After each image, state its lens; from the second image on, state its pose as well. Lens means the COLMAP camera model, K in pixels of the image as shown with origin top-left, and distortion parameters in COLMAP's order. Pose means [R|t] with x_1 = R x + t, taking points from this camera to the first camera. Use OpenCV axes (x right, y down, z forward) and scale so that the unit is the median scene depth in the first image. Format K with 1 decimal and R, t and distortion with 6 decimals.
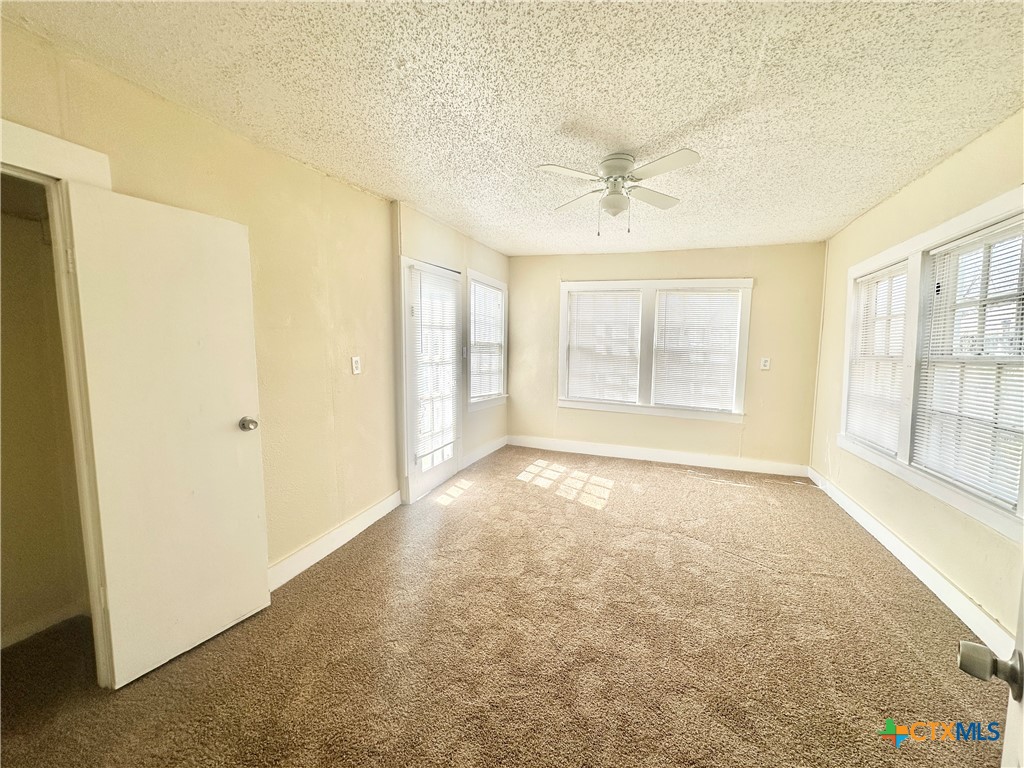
lens RADIAL K [[407.1, 0, 512.2], [0, 407.1, 383.3], [0, 0, 1]] dist [-0.001978, 0.000259]
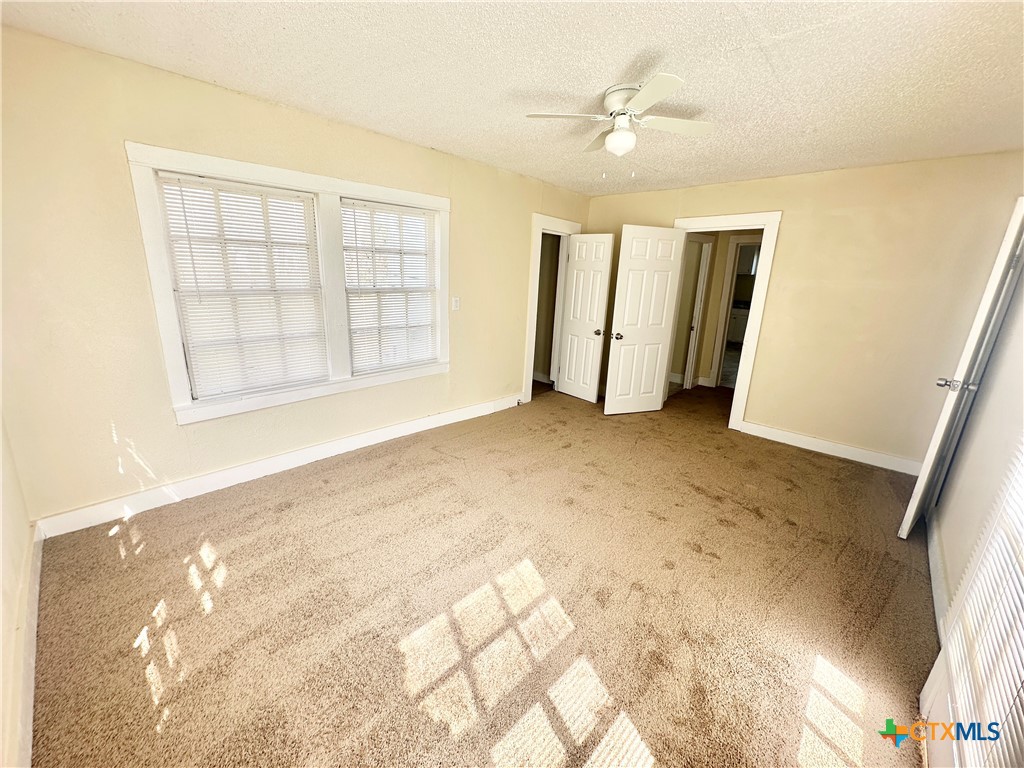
lens RADIAL K [[407.1, 0, 512.2], [0, 407.1, 383.3], [0, 0, 1]] dist [-0.001978, 0.000259]
pose [[-0.922046, -0.141573, 0.360262, 0.040662], [-0.018480, 0.945754, 0.324357, -0.135800], [-0.386640, 0.292414, -0.874645, 1.251077]]
